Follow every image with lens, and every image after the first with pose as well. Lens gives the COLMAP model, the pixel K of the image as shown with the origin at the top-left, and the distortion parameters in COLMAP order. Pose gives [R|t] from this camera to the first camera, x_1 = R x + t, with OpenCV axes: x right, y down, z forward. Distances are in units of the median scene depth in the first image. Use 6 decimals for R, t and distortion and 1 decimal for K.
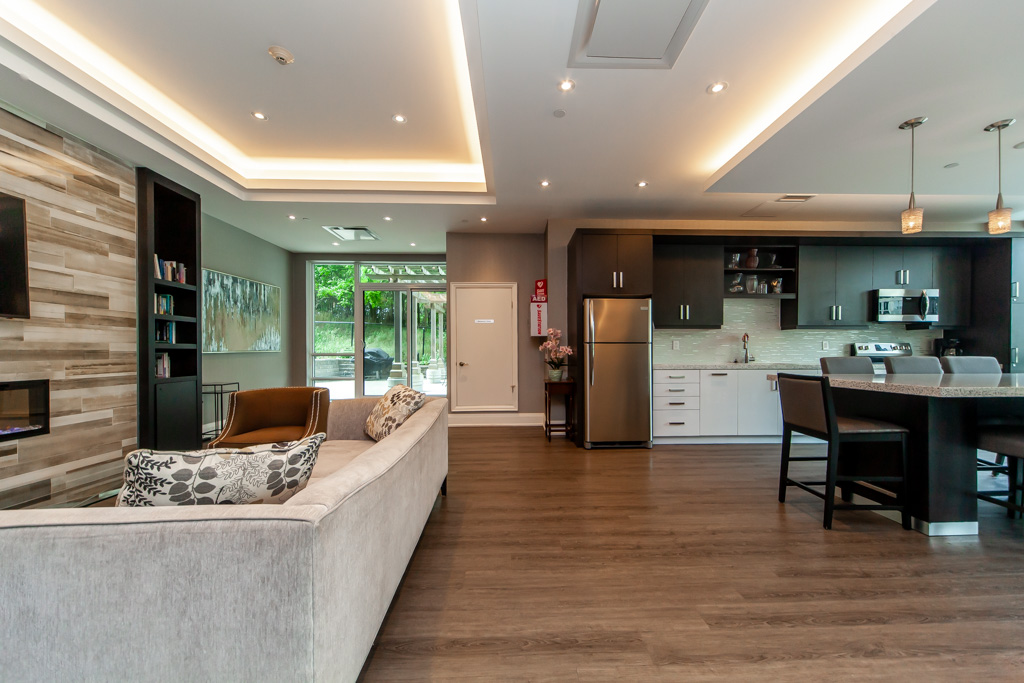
lens RADIAL K [[361.4, 0, 510.8], [0, 361.4, 348.6], [0, 0, 1]] dist [0.007013, 0.000137]
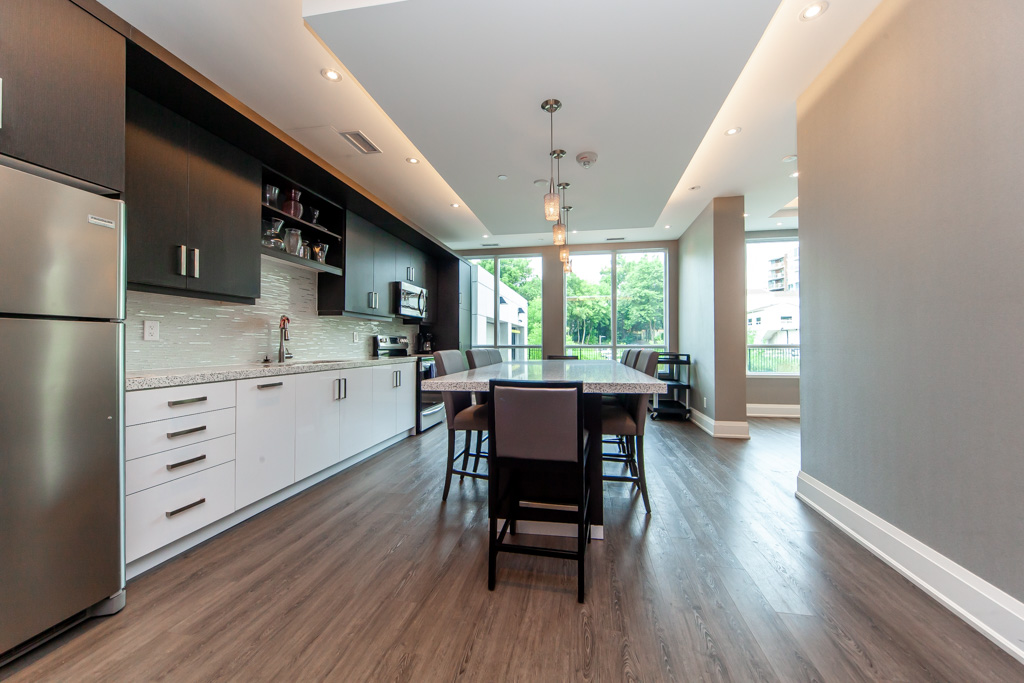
lens RADIAL K [[361.4, 0, 505.0], [0, 361.4, 340.5], [0, 0, 1]] dist [0.007013, 0.000137]
pose [[0.169075, 0.010417, 0.985548, 0.081649], [-0.008581, 0.999922, -0.009096, 0.004006], [-0.985566, -0.006919, 0.169151, 0.518326]]
